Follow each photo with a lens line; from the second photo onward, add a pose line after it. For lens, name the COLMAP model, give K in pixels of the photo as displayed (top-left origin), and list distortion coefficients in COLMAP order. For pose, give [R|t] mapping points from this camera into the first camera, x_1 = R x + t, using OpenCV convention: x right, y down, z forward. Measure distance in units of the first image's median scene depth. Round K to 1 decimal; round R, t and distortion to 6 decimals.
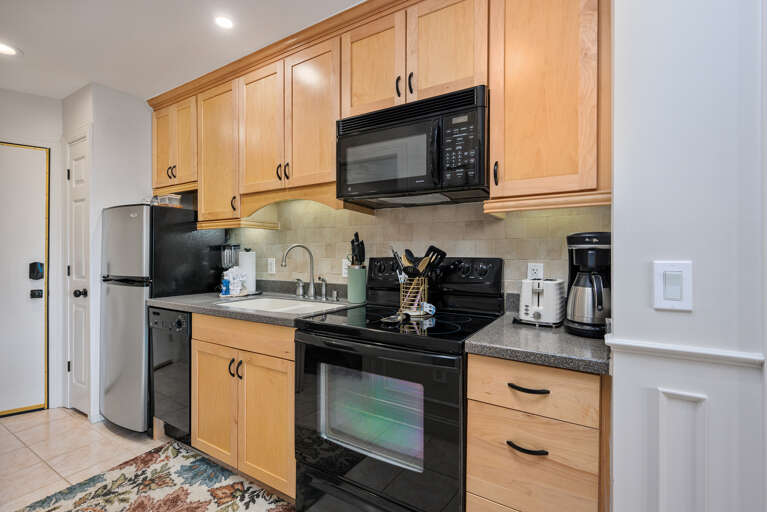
lens RADIAL K [[343.6, 0, 384.3], [0, 343.6, 254.8], [0, 0, 1]] dist [0.001230, 0.000393]
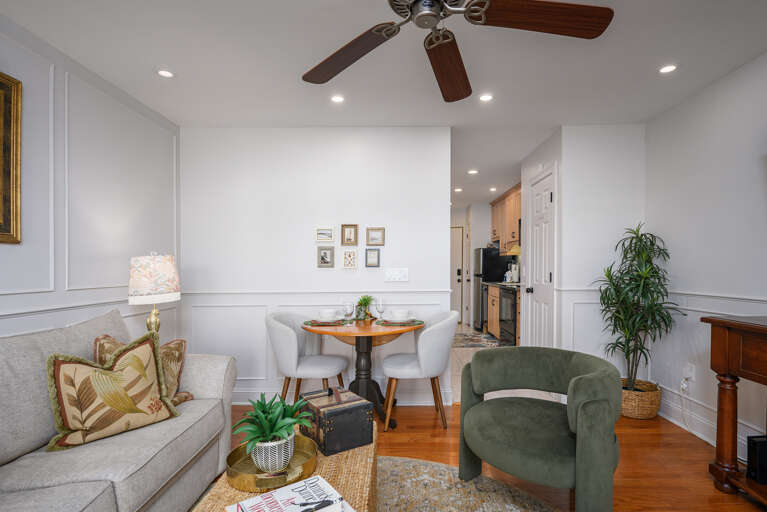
lens RADIAL K [[407.8, 0, 386.4], [0, 407.8, 273.0], [0, 0, 1]] dist [-0.015558, -0.000123]
pose [[0.493264, 0.009548, -0.869827, 1.782307], [0.001566, 0.999928, 0.011864, 0.015019], [0.869878, -0.007214, 0.493214, -1.290416]]
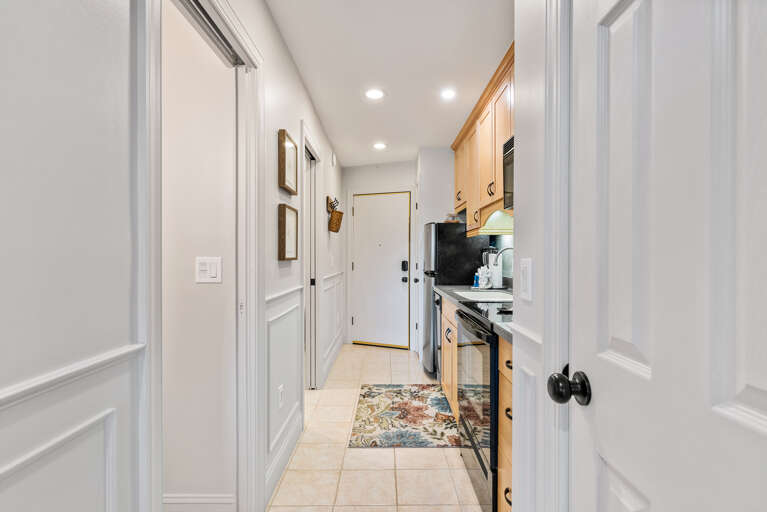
lens RADIAL K [[376.2, 0, 386.1], [0, 376.2, 257.1], [0, 0, 1]] dist [-0.033488, -0.000203]
pose [[0.513260, 0.001013, -0.858232, 0.603113], [-0.005228, 0.999984, -0.001946, 0.008488], [0.858217, 0.005486, 0.513258, -0.022178]]
